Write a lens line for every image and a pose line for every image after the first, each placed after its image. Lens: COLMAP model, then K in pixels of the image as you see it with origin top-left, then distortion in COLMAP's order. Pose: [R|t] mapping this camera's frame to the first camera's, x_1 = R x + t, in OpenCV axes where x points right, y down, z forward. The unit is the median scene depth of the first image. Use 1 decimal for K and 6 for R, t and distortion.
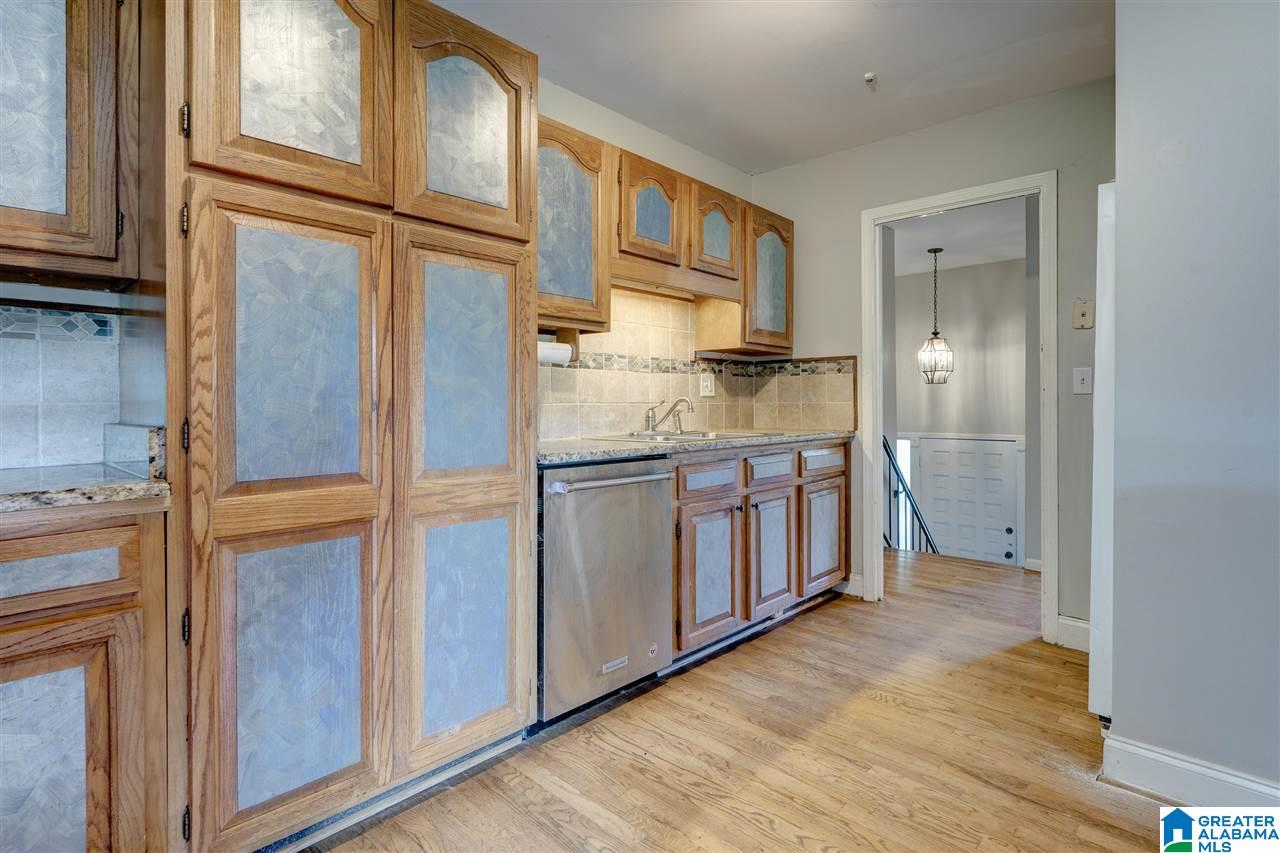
lens RADIAL K [[626.8, 0, 641.1], [0, 626.8, 400.6], [0, 0, 1]] dist [-0.000795, -0.000347]
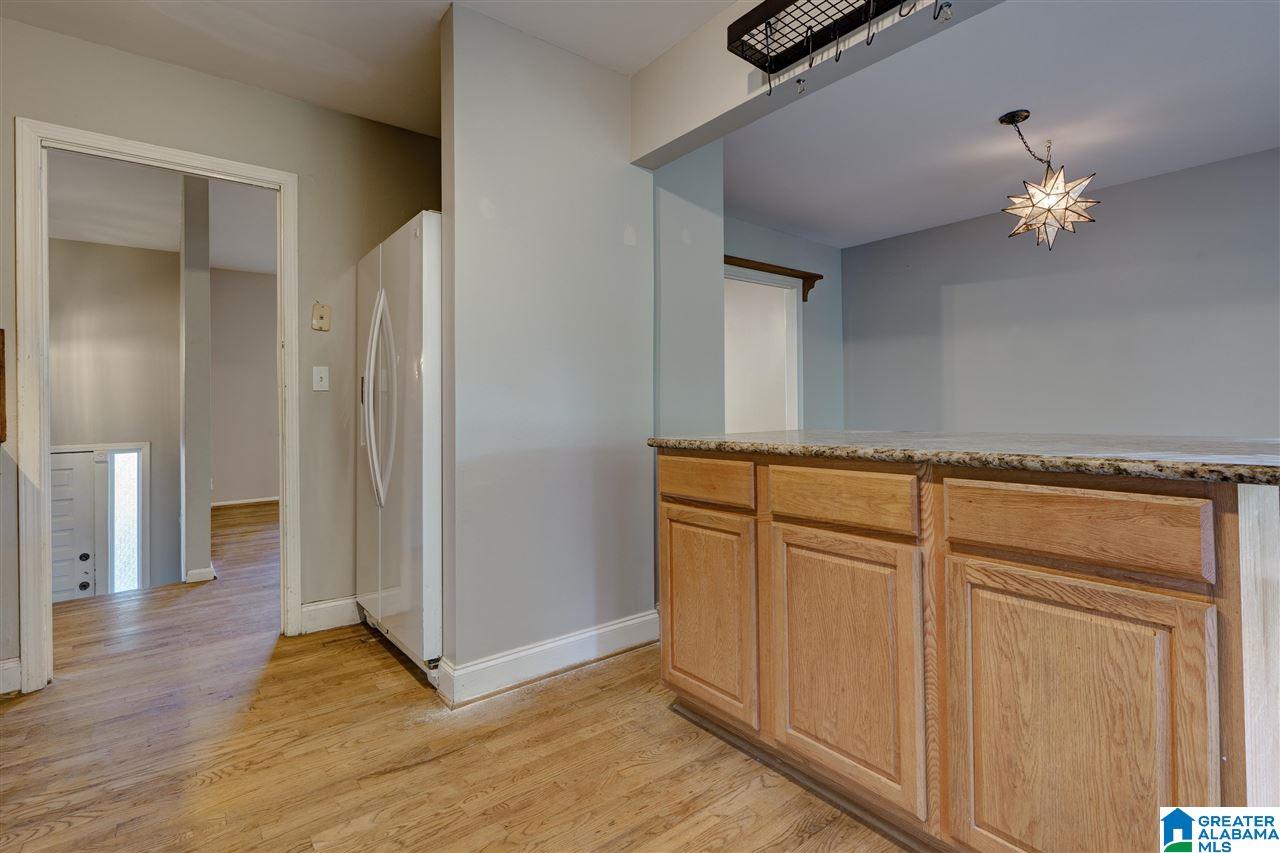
lens RADIAL K [[584.3, 0, 636.5], [0, 584.3, 405.1], [0, 0, 1]] dist [-0.003993, 0.000144]
pose [[0.150688, -0.003217, 0.988576, -0.225235], [0.012133, 0.999925, 0.001405, 0.019903], [-0.988507, 0.011783, 0.150716, 0.341454]]
